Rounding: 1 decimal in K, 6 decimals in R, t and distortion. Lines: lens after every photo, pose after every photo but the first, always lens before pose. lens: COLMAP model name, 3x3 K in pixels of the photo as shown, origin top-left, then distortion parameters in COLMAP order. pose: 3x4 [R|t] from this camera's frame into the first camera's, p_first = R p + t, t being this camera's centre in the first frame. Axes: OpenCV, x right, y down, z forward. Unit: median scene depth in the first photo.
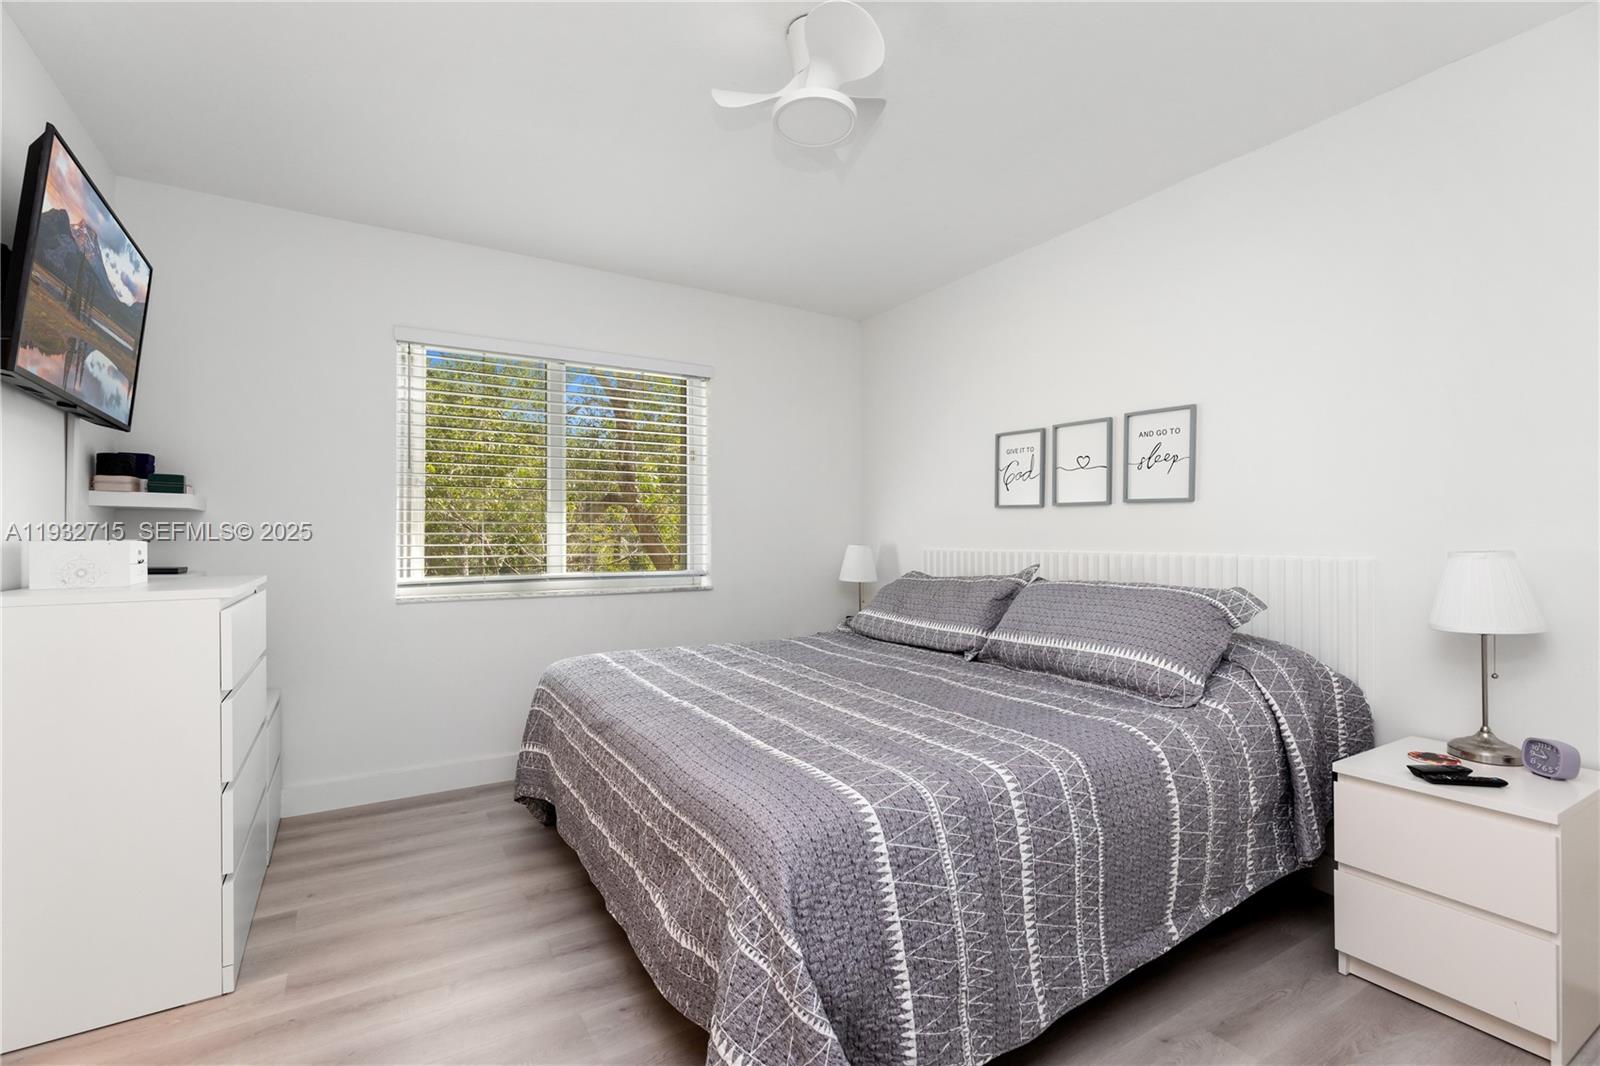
lens RADIAL K [[747.6, 0, 778.5], [0, 747.6, 537.4], [0, 0, 1]] dist [0.014447, -0.005117]
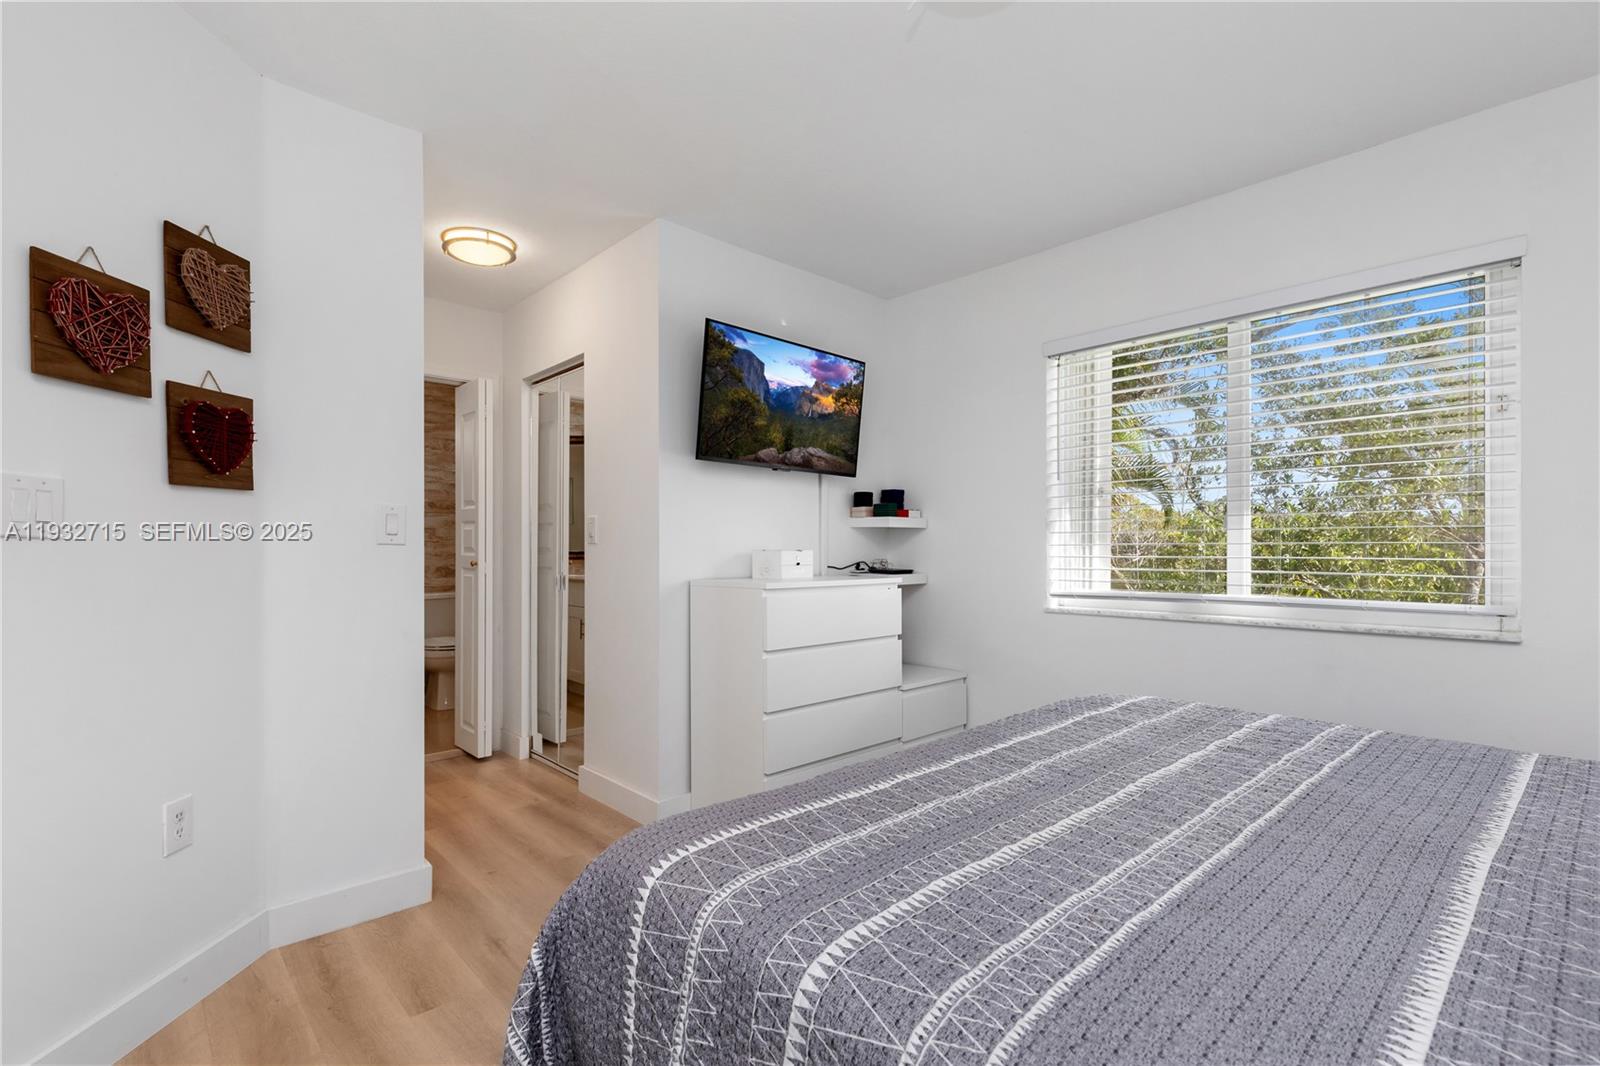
lens RADIAL K [[747.6, 0, 778.5], [0, 747.6, 537.4], [0, 0, 1]] dist [0.014447, -0.005117]
pose [[0.180553, -0.015891, -0.983437, 0.378956], [-0.002720, 0.999858, -0.016656, 0.002904], [0.983562, 0.005682, 0.180484, 0.397710]]
